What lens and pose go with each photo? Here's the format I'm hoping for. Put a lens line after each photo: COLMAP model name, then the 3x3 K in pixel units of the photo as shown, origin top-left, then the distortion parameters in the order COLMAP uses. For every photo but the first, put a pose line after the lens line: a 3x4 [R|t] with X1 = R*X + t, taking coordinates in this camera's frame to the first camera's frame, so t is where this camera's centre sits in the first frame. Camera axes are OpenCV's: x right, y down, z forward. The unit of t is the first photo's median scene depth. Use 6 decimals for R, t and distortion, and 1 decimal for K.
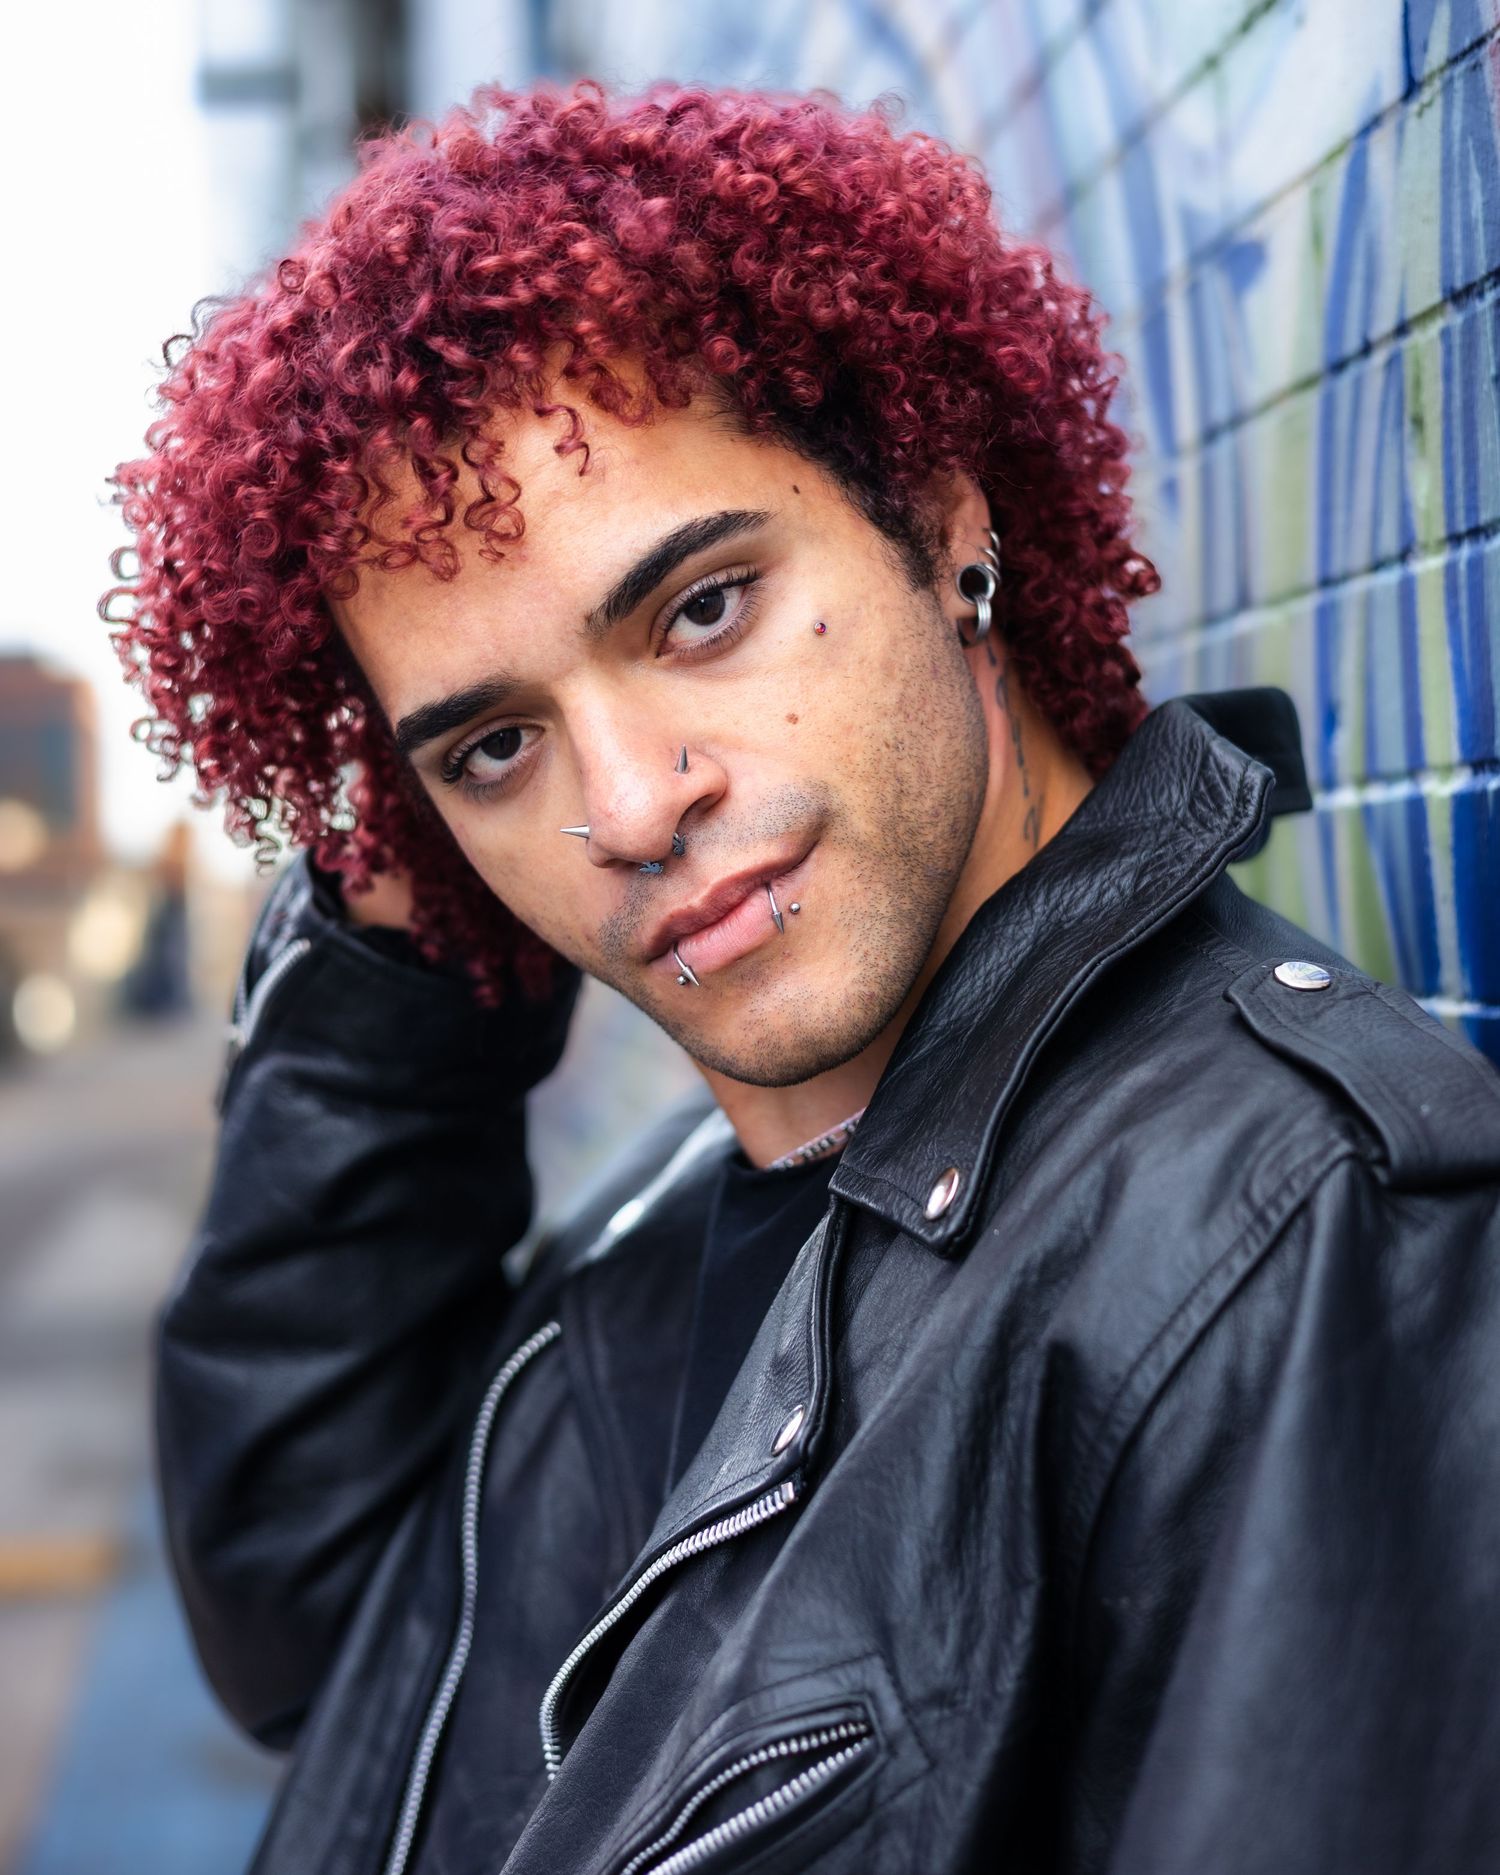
lens RADIAL K [[3096.9, 0, 750.0], [0, 3096.9, 937.5], [0, 0, 1]] dist [-0.020889, 0.021187]
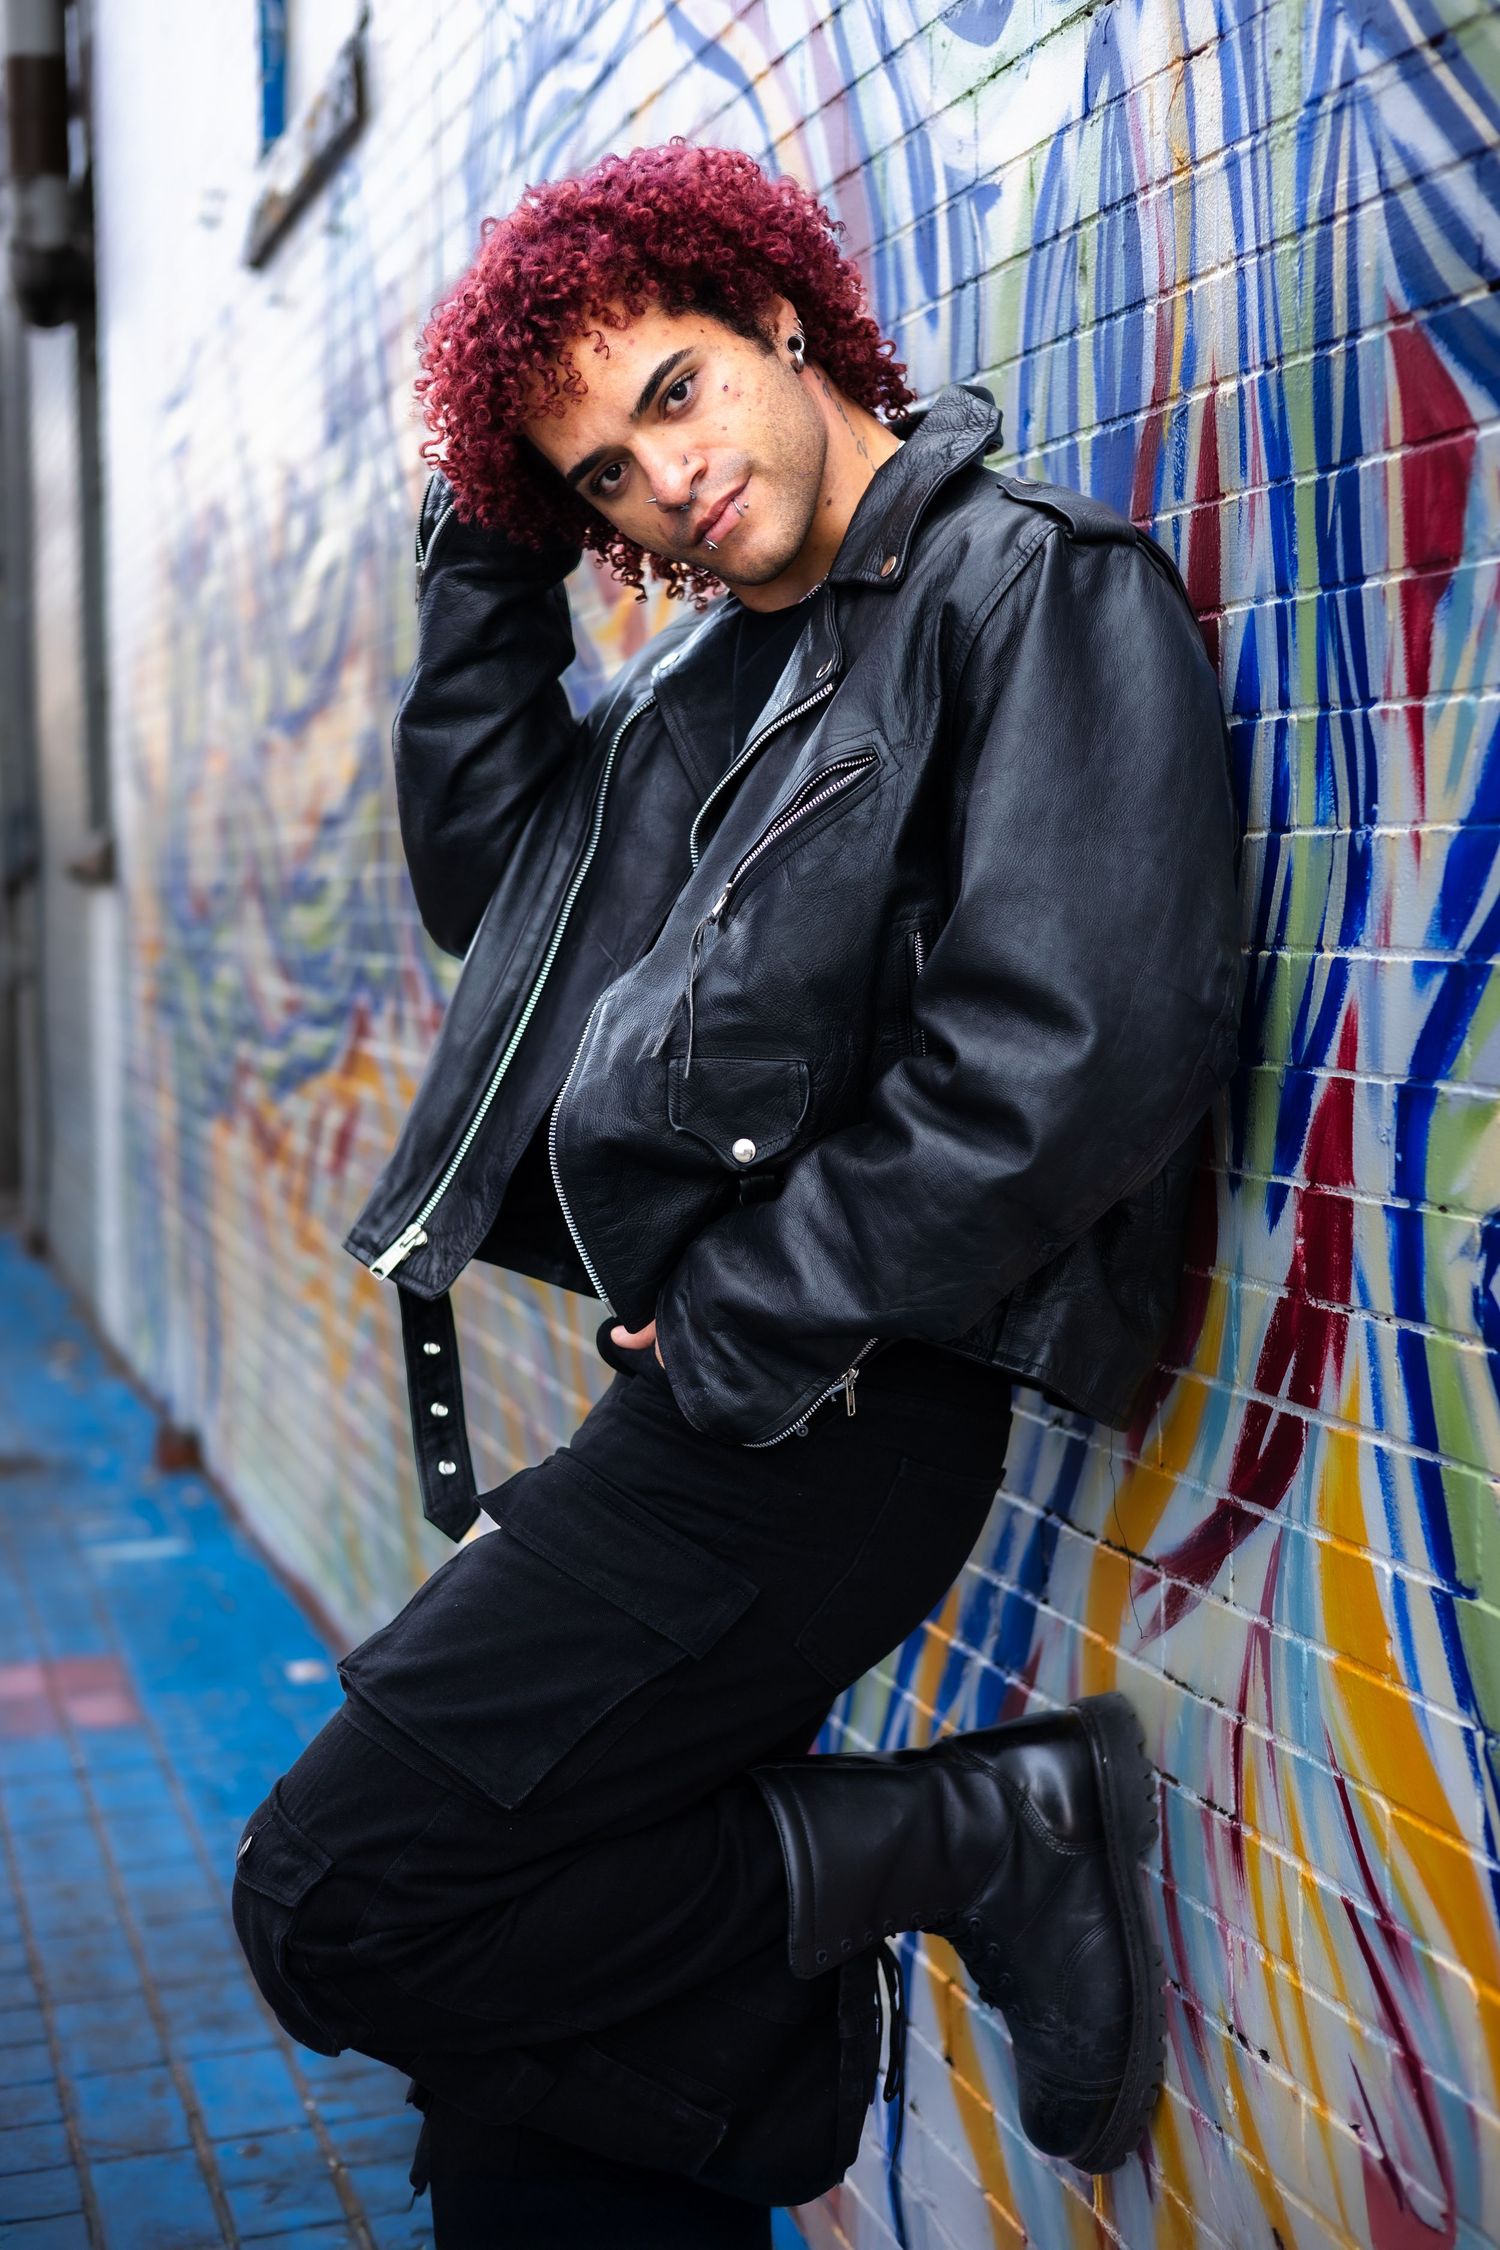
lens RADIAL K [[2984.5, 0, 748.6], [0, 2984.5, 1090.9], [0, 0, 1]] dist [0.009741, 0.030949]
pose [[0.983595, 0.027889, 0.178225, -0.484773], [-0.037767, 0.997918, 0.052275, 0.401101], [-0.176396, -0.058148, 0.982600, -1.373785]]
